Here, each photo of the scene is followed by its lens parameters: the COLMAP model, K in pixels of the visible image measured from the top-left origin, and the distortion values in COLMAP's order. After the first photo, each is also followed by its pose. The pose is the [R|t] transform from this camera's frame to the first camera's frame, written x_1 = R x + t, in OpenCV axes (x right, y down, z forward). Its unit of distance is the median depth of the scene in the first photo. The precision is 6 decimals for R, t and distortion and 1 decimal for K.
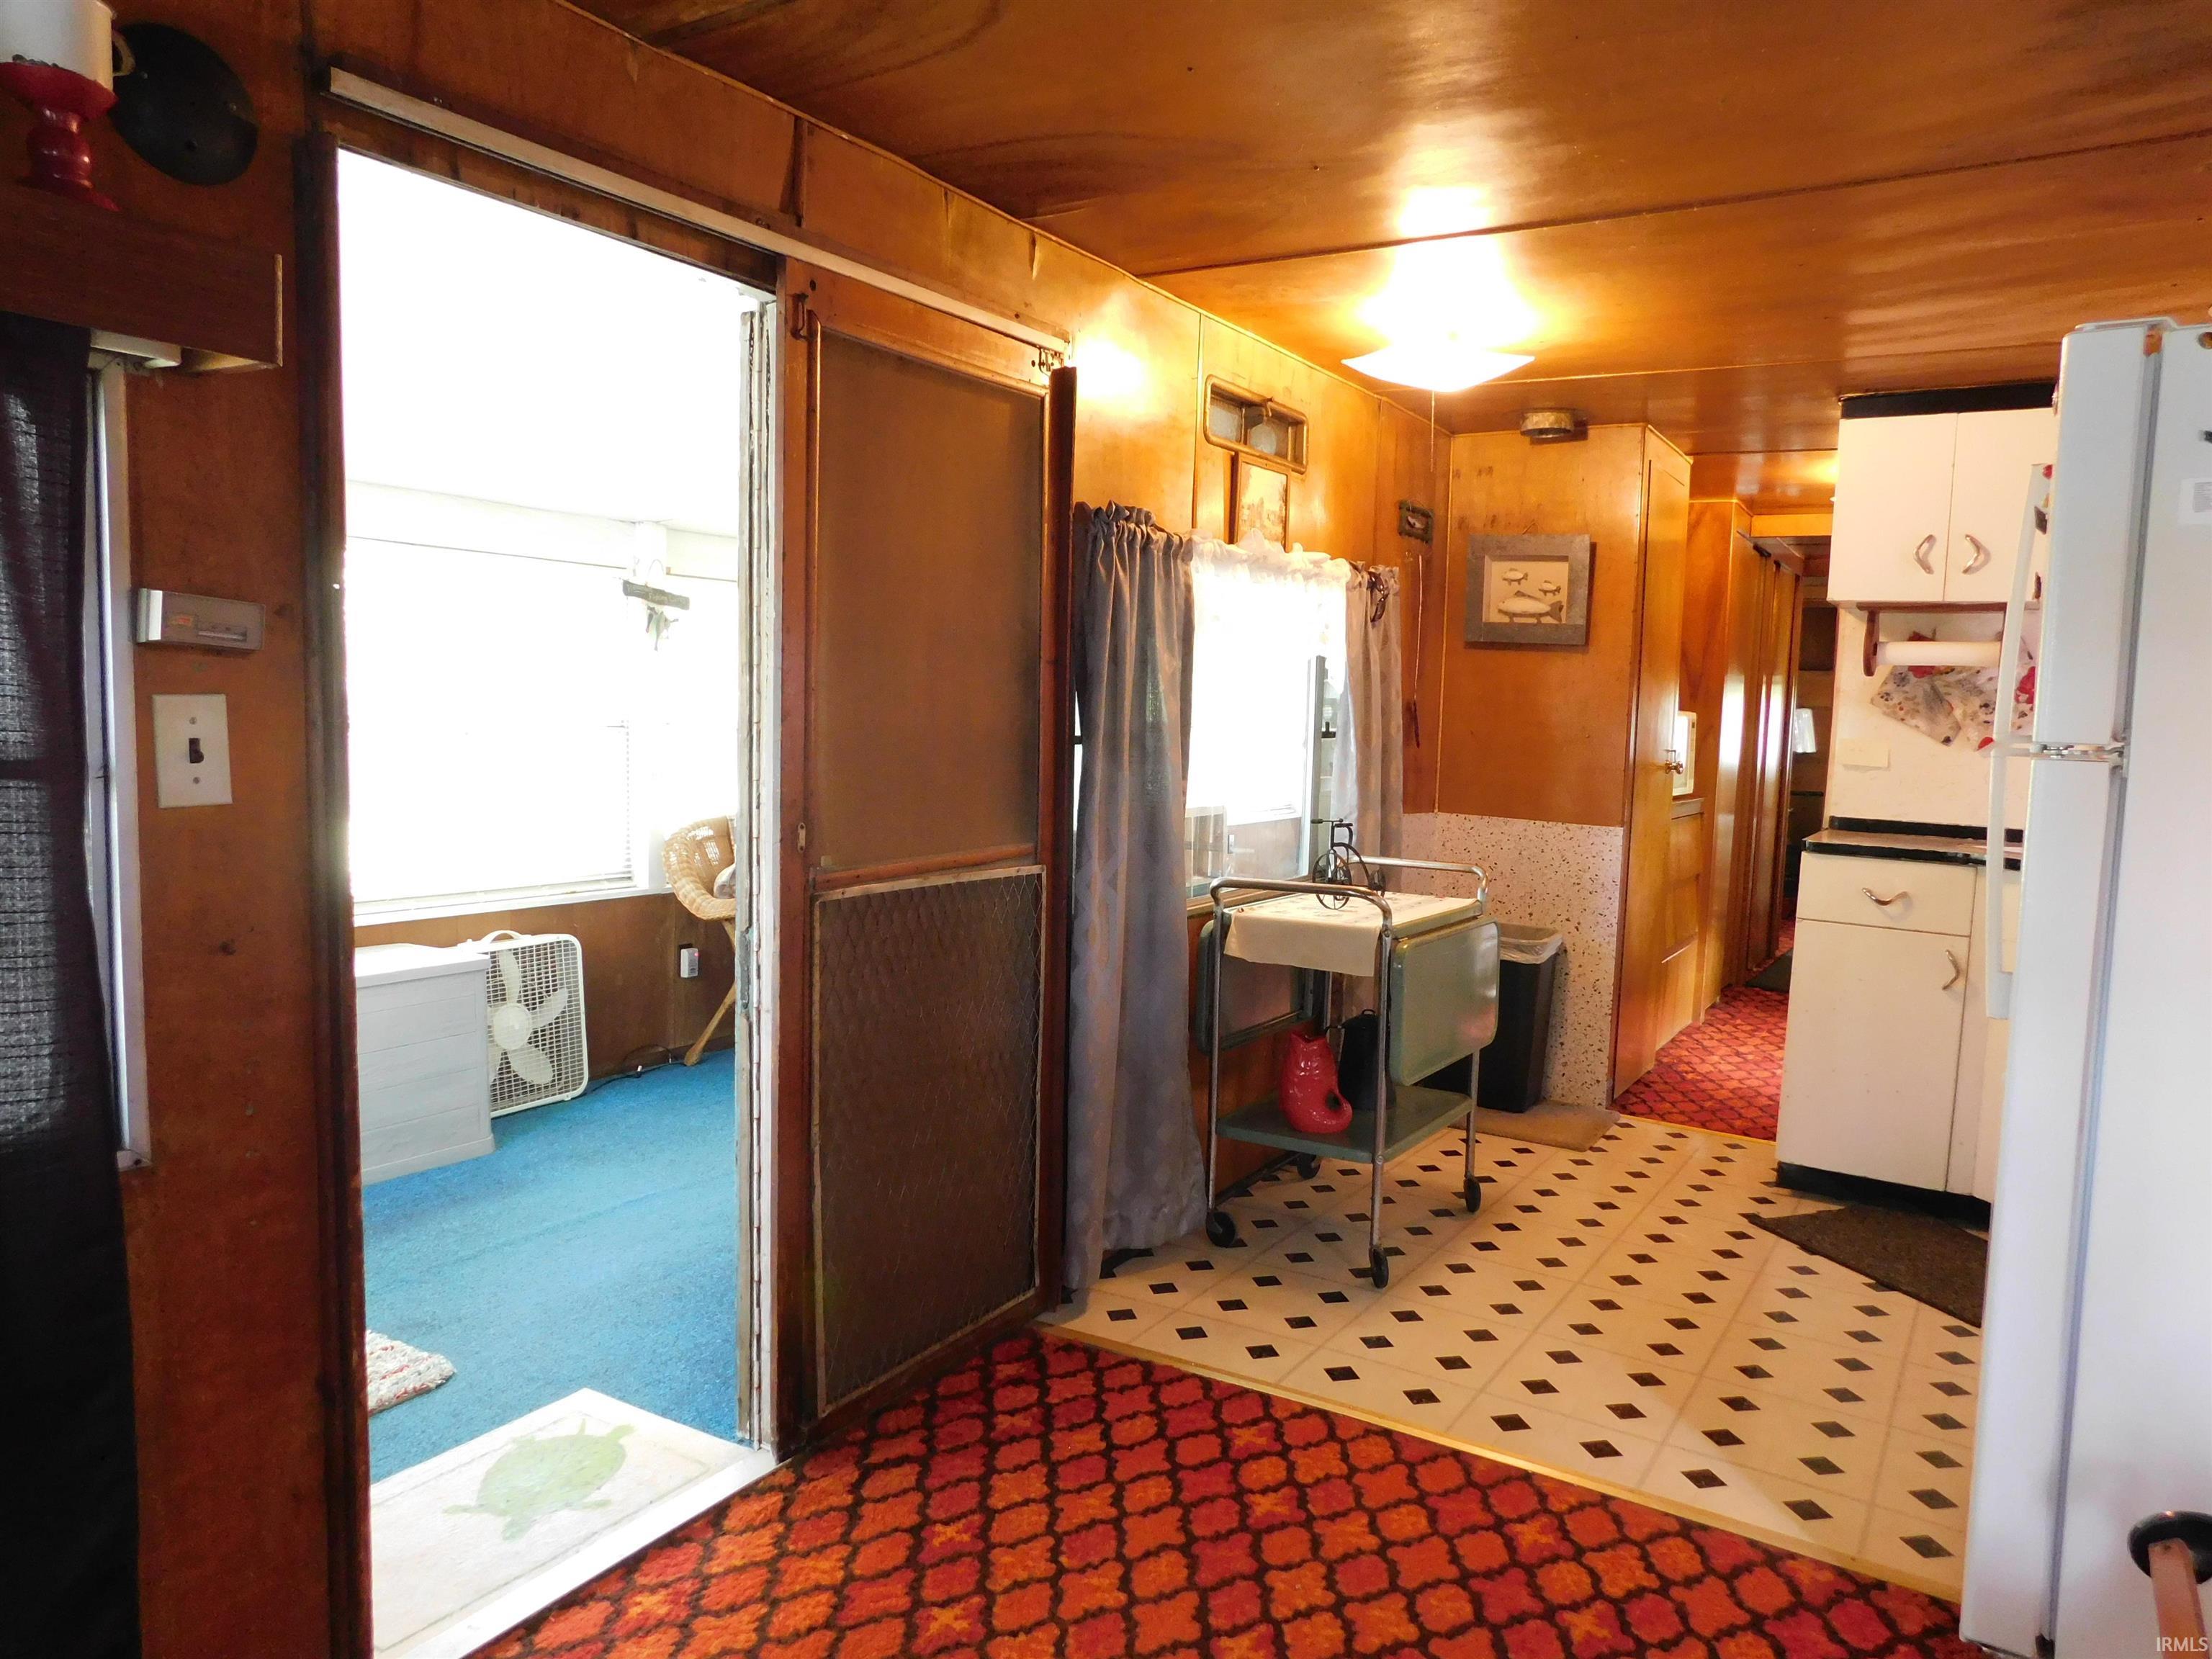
lens RADIAL K [[1477.1, 0, 1107.5], [0, 1477.1, 838.6], [0, 0, 1]] dist [-0.044643, 0.032978]
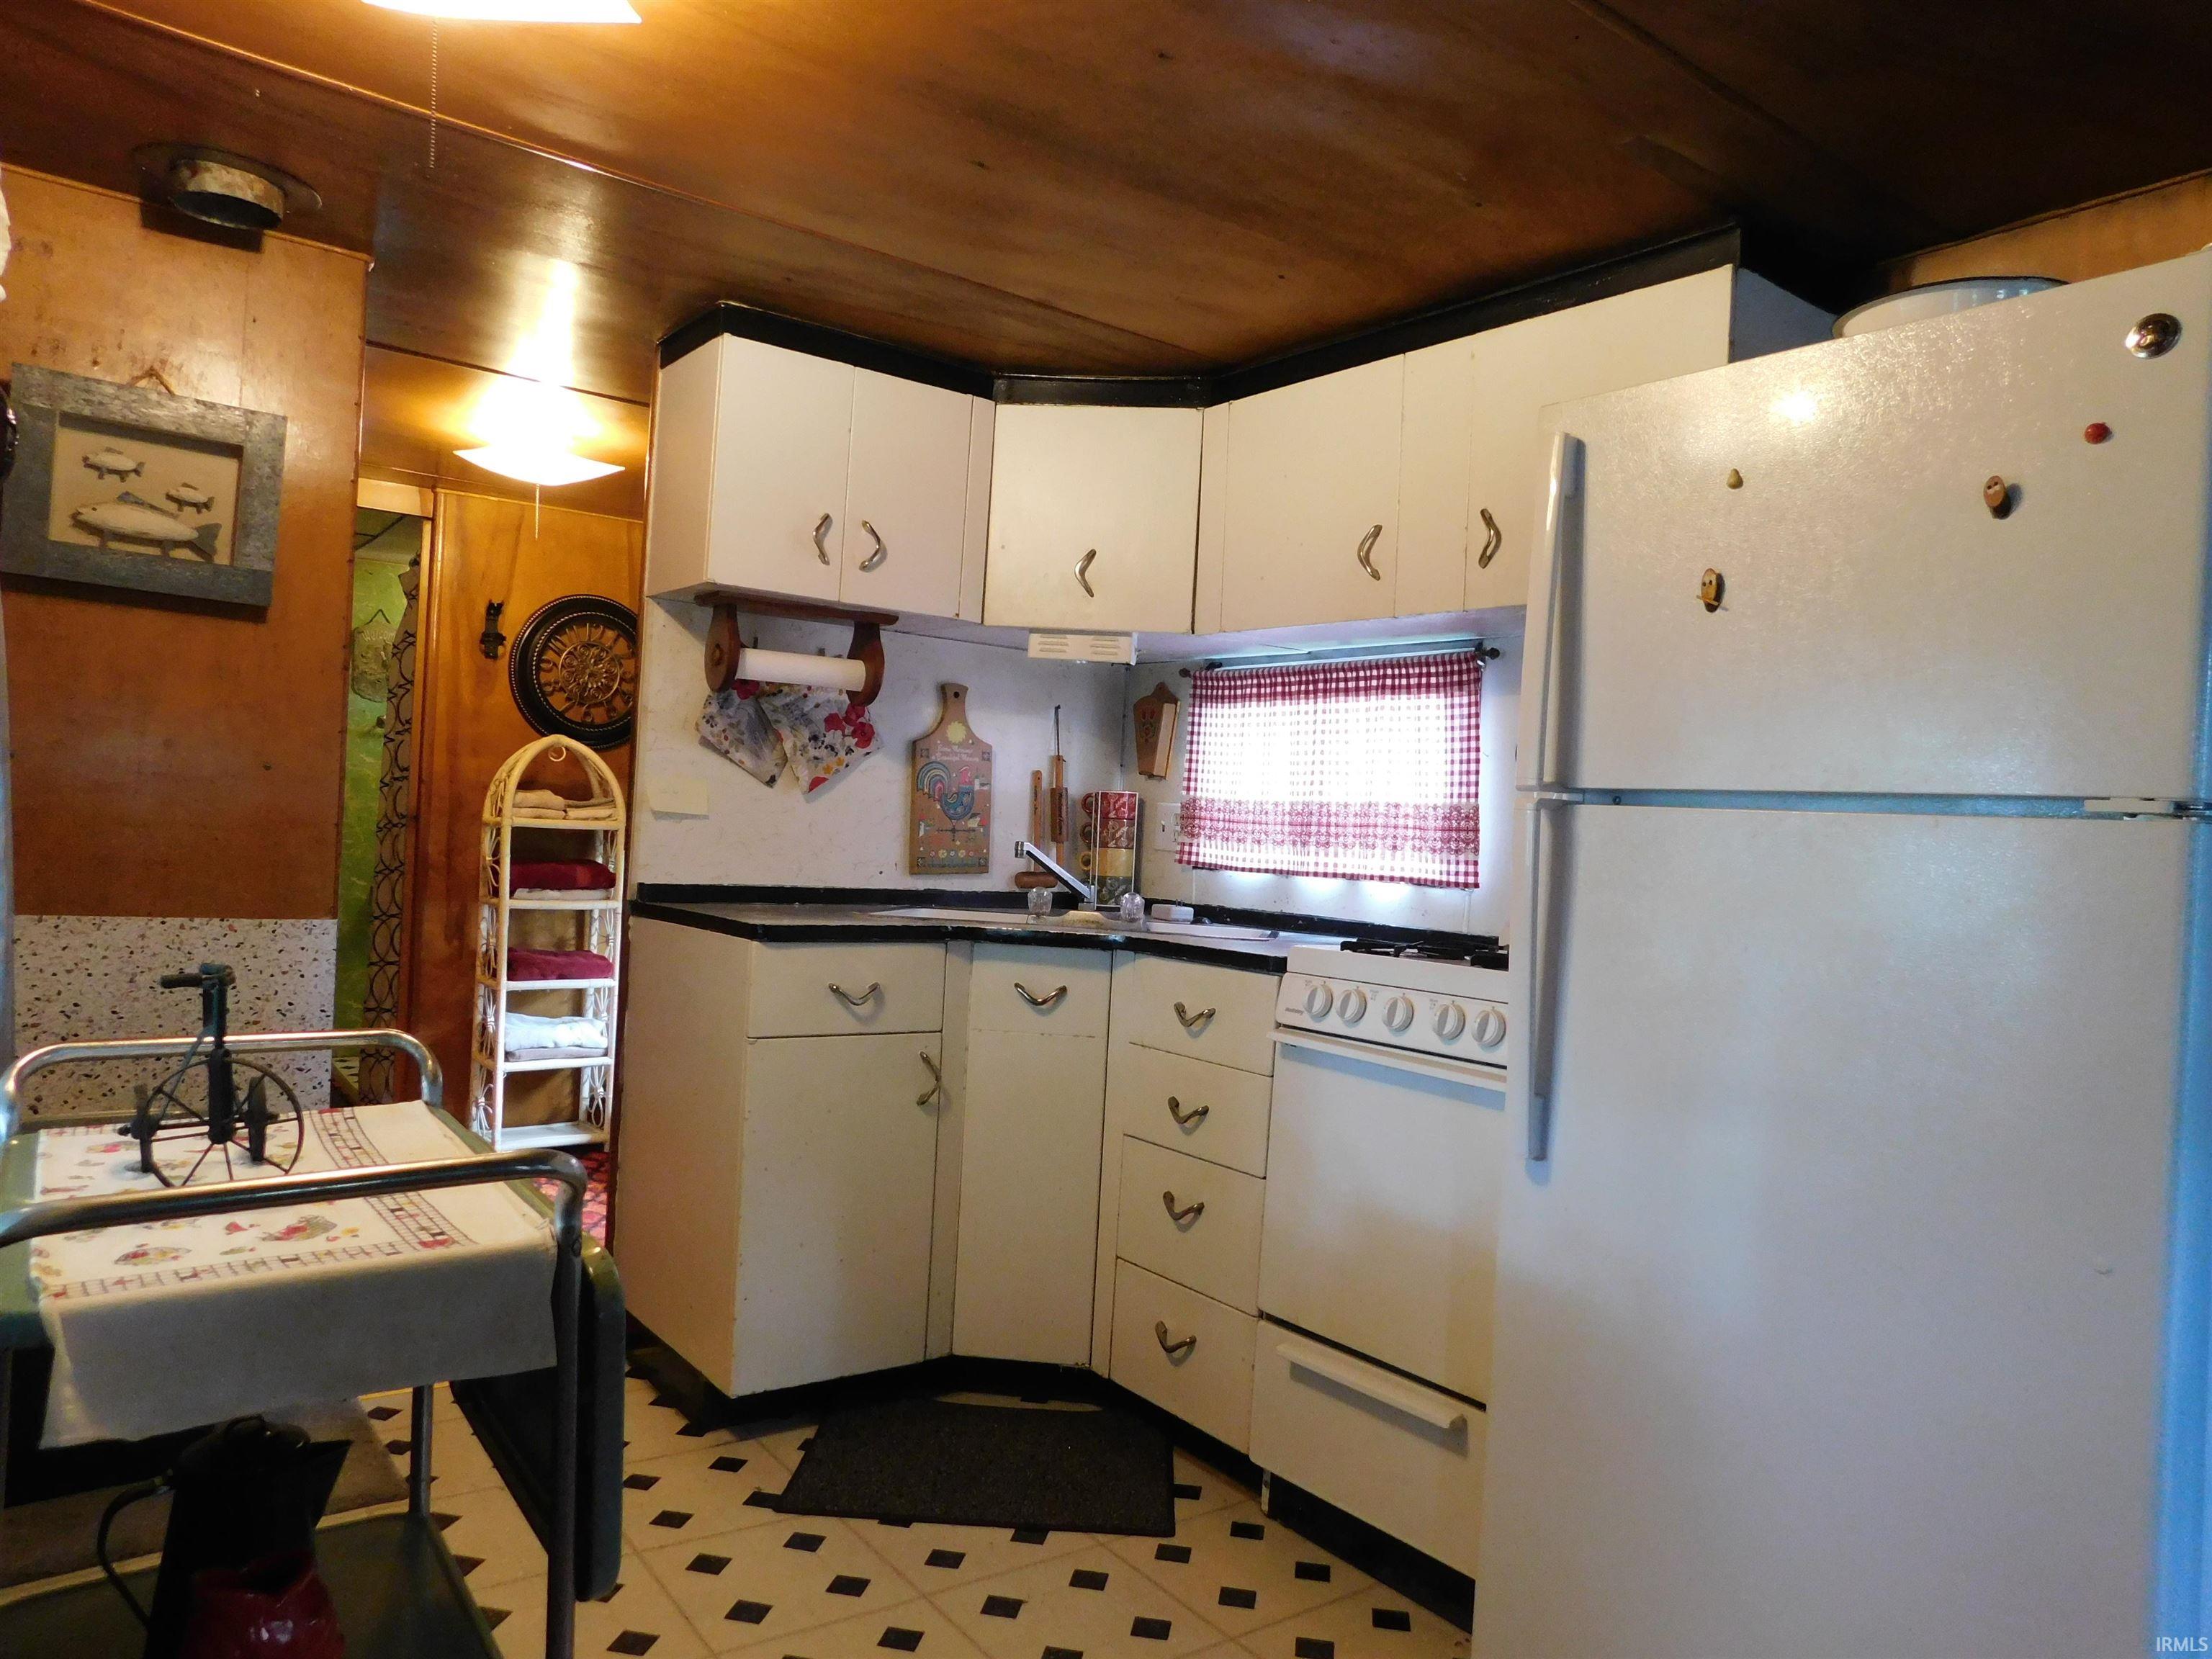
lens RADIAL K [[1477.1, 0, 1099.2], [0, 1477.1, 826.5], [0, 0, 1]] dist [-0.044643, 0.032978]
pose [[0.358018, -0.017406, 0.933553, -0.105068], [0.047984, 0.998848, 0.000222, -0.034149], [-0.932481, 0.044717, 0.358441, 0.554648]]
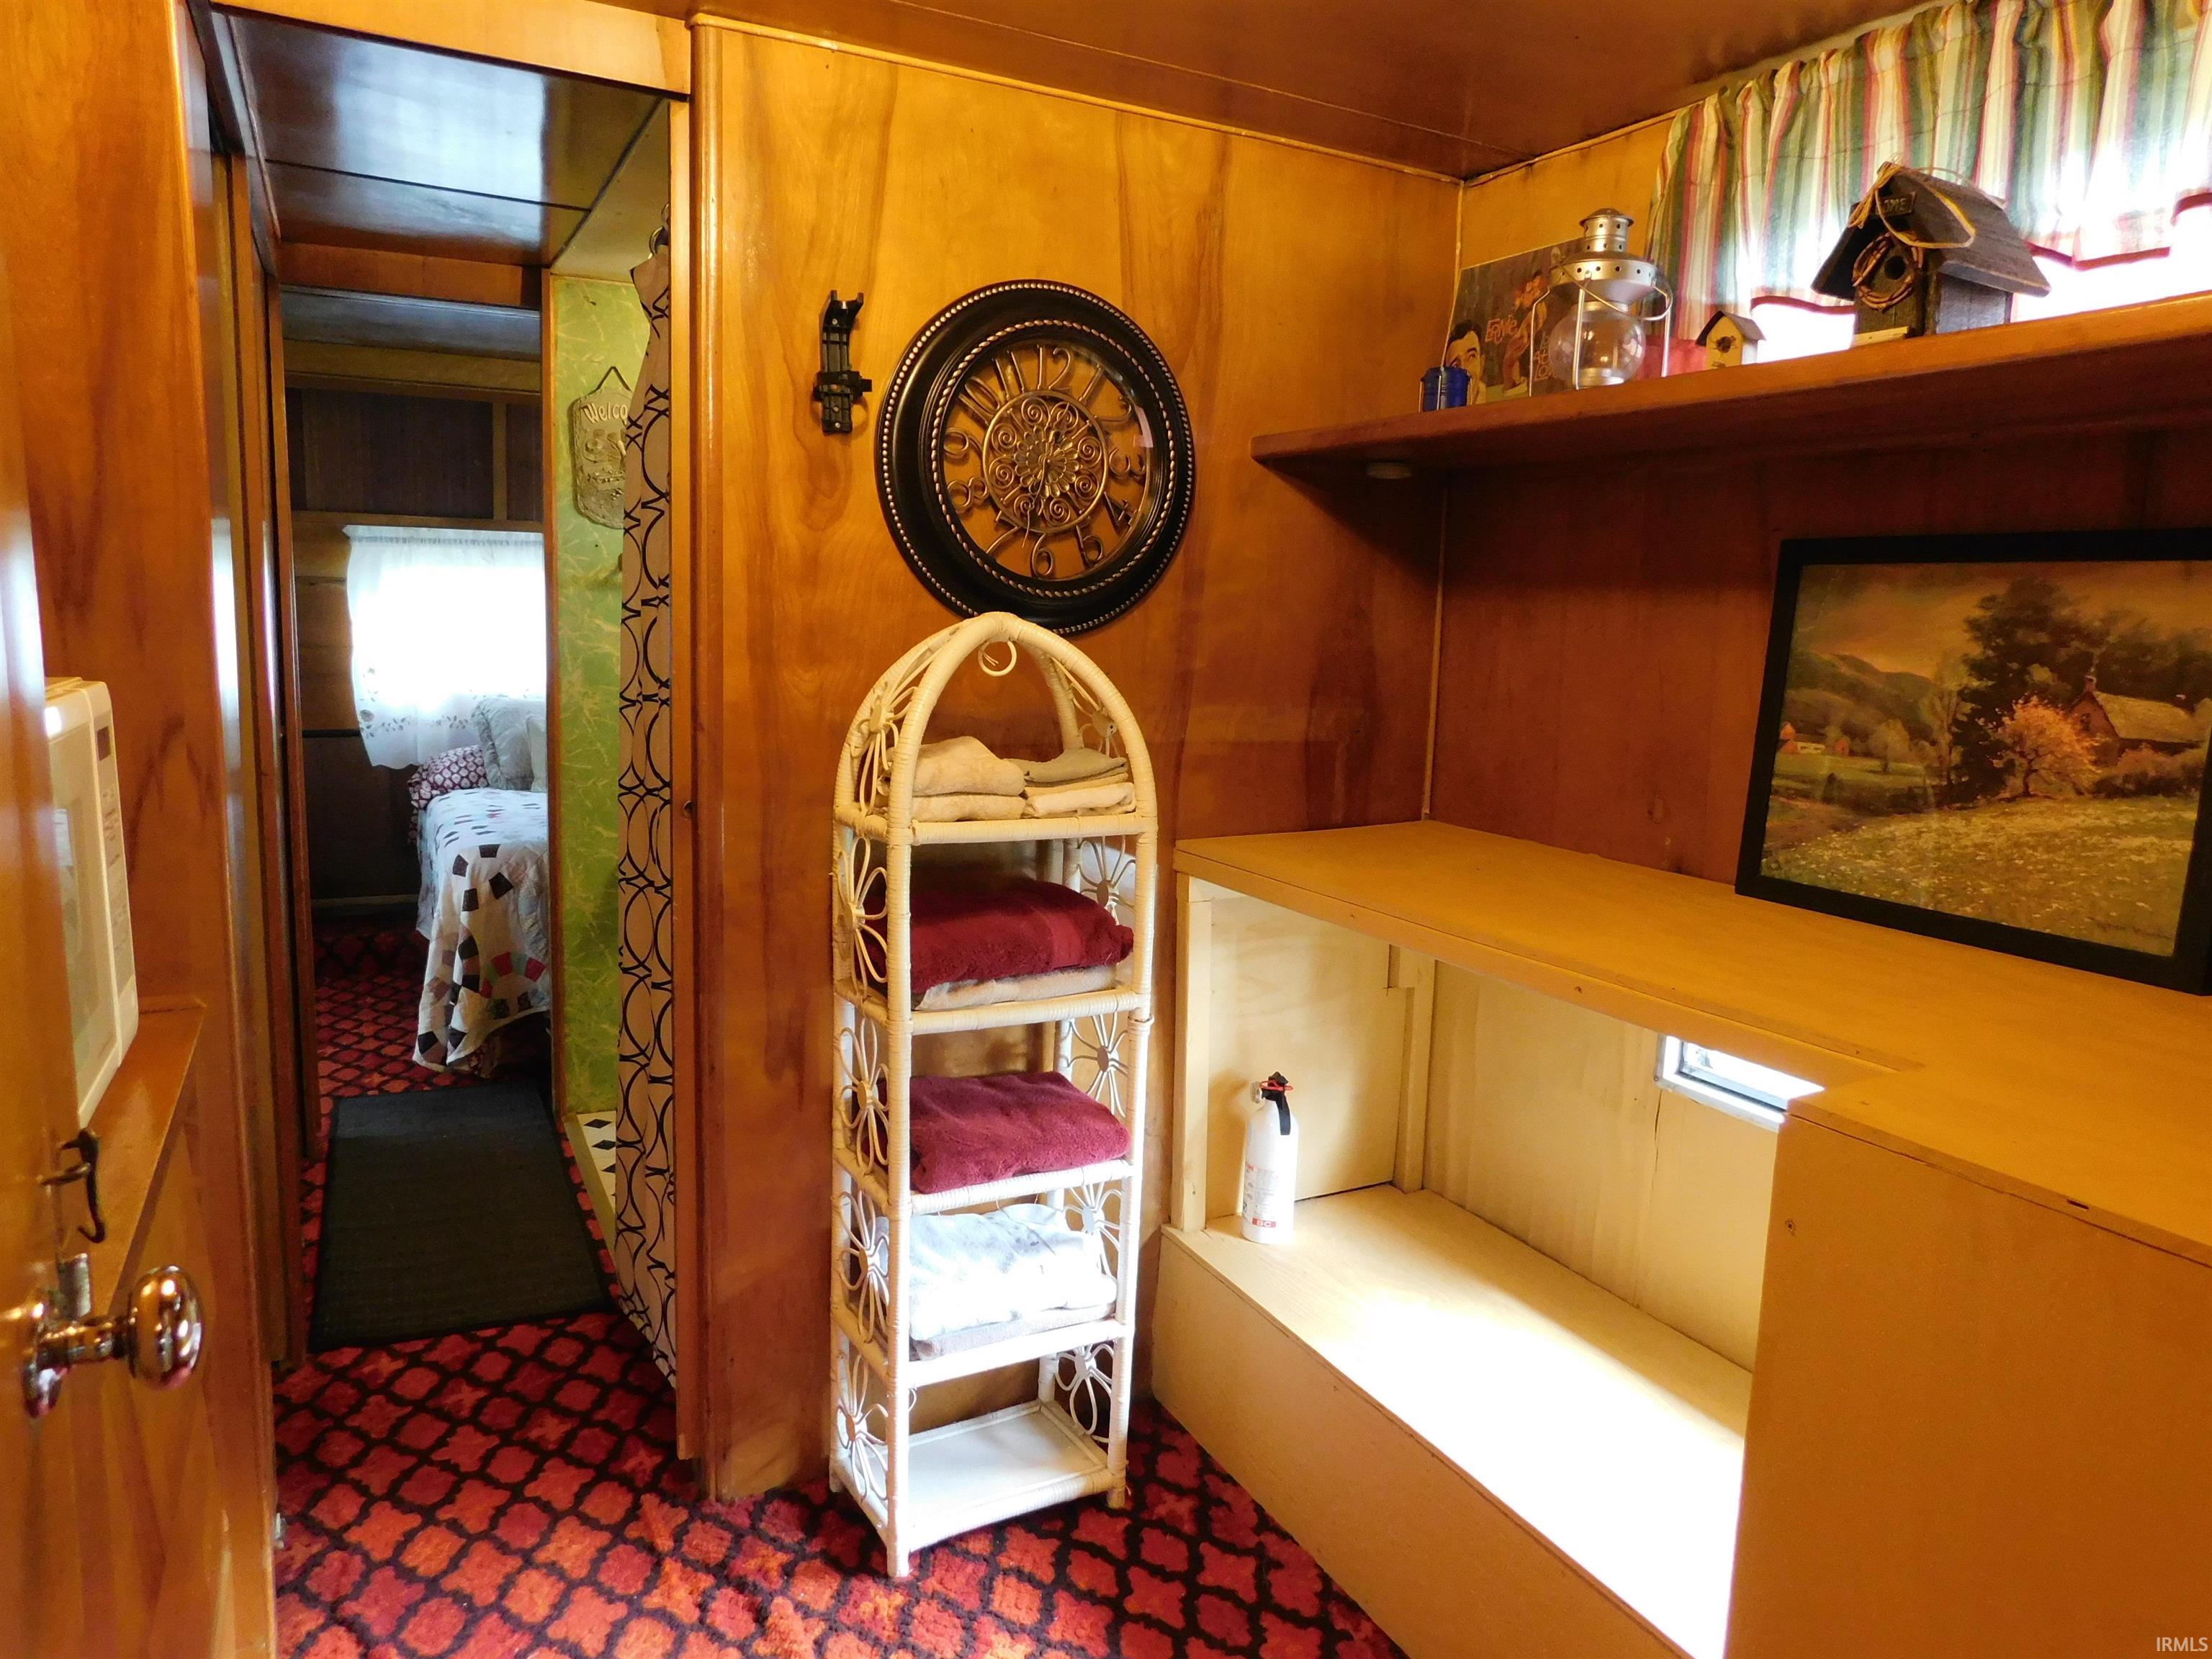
lens RADIAL K [[1477.1, 0, 1105.4], [0, 1477.1, 816.0], [0, 0, 1]] dist [-0.044643, 0.032978]
pose [[0.504177, -0.139219, 0.852305, 0.206068], [0.063130, 0.990222, 0.124402, -0.084824], [-0.861290, -0.008914, 0.508036, 0.871881]]
